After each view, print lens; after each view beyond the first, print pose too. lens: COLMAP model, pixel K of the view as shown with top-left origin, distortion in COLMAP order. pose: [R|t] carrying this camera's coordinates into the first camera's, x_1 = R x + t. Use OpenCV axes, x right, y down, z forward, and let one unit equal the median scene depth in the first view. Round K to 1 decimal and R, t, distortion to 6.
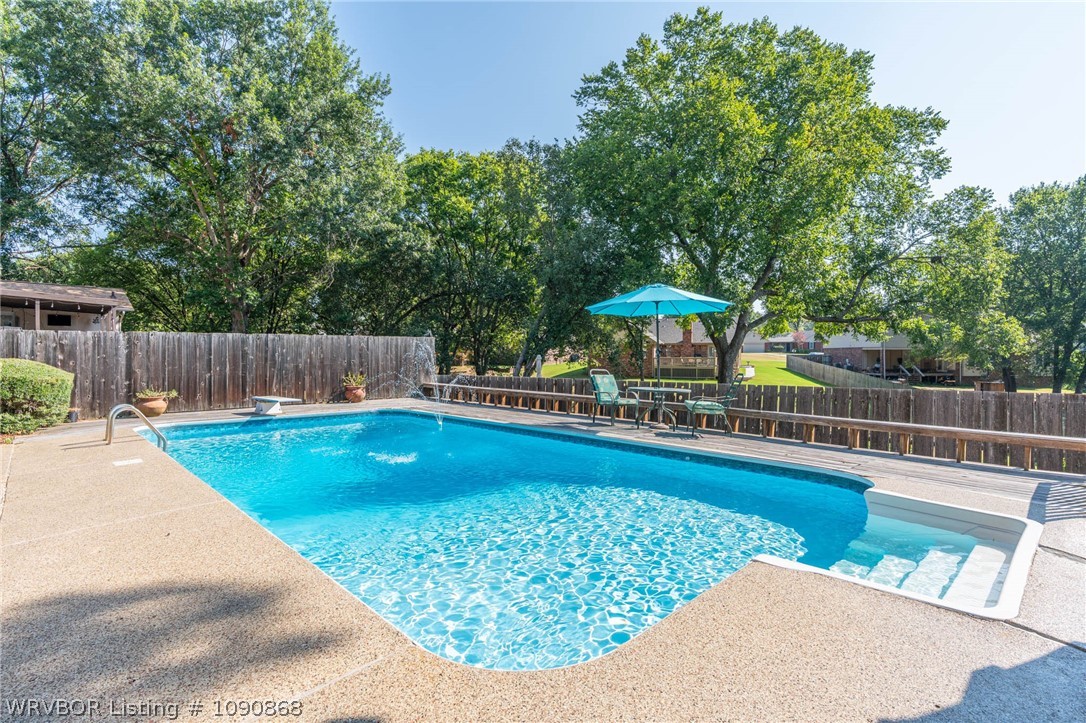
lens RADIAL K [[524.7, 0, 543.0], [0, 524.7, 361.5], [0, 0, 1]] dist [-0.002493, 0.000204]
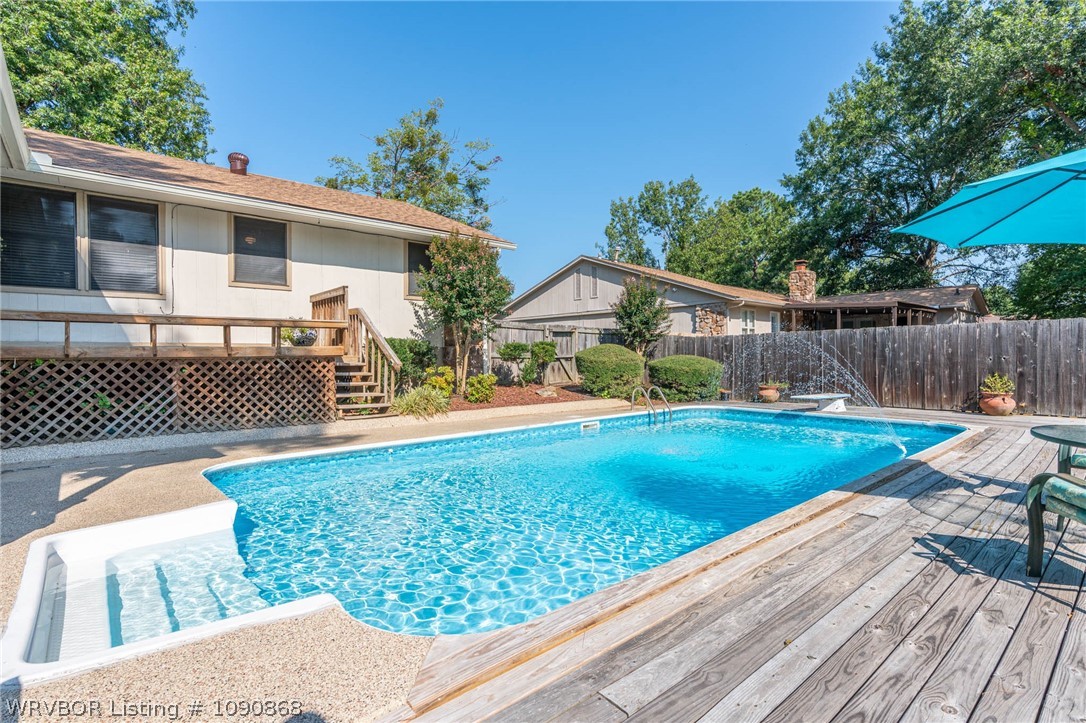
lens RADIAL K [[533.7, 0, 543.0], [0, 533.7, 361.5], [0, 0, 1]] dist [-0.001214, 0.000392]
pose [[-0.049979, 0.006855, -0.998727, 0.385479], [-0.004566, 0.999964, 0.007092, 0.002386], [0.998740, 0.004915, -0.049946, 0.416273]]
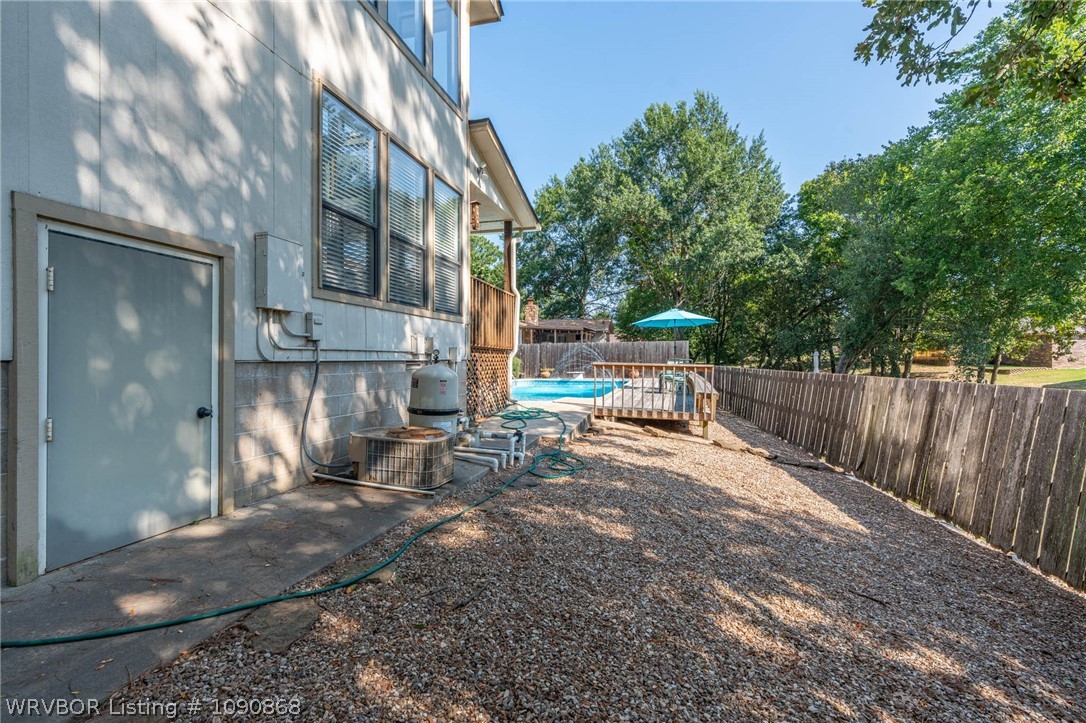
lens RADIAL K [[508.7, 0, 543.0], [0, 508.7, 361.5], [0, 0, 1]] dist [0.000976, 0.000182]
pose [[0.515349, -0.001304, -0.856979, 0.992337], [-0.004061, 0.999984, -0.003964, 0.028784], [0.856971, 0.005523, 0.515335, -0.186374]]
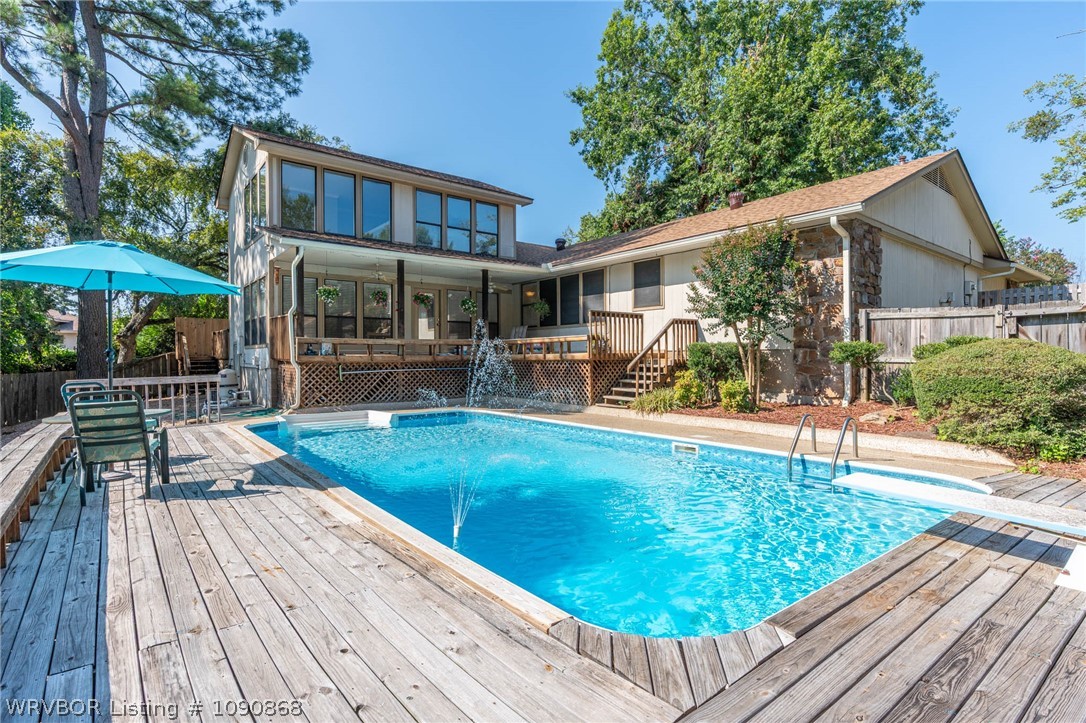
lens RADIAL K [[533.7, 0, 543.0], [0, 533.7, 361.5], [0, 0, 1]] dist [-0.001214, 0.000392]
pose [[-0.996036, -0.001801, 0.088934, -0.205861], [-0.000579, 0.999905, 0.013768, -0.002574], [-0.088951, 0.013662, -0.995942, 1.051570]]
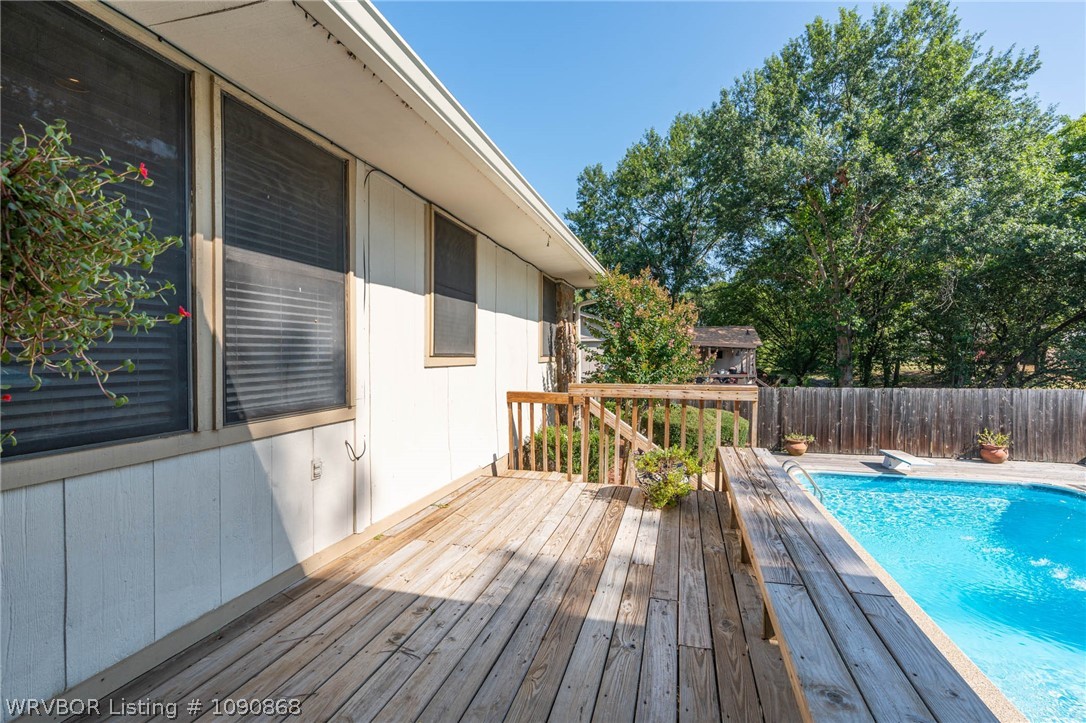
lens RADIAL K [[511.7, 0, 543.0], [0, 511.7, 361.5], [0, 0, 1]] dist [-0.000758, 0.000362]
pose [[0.512571, 0.008043, -0.858607, 0.000743], [-0.007936, 0.999958, 0.004630, -0.094224], [0.858608, 0.004441, 0.512613, -0.123891]]
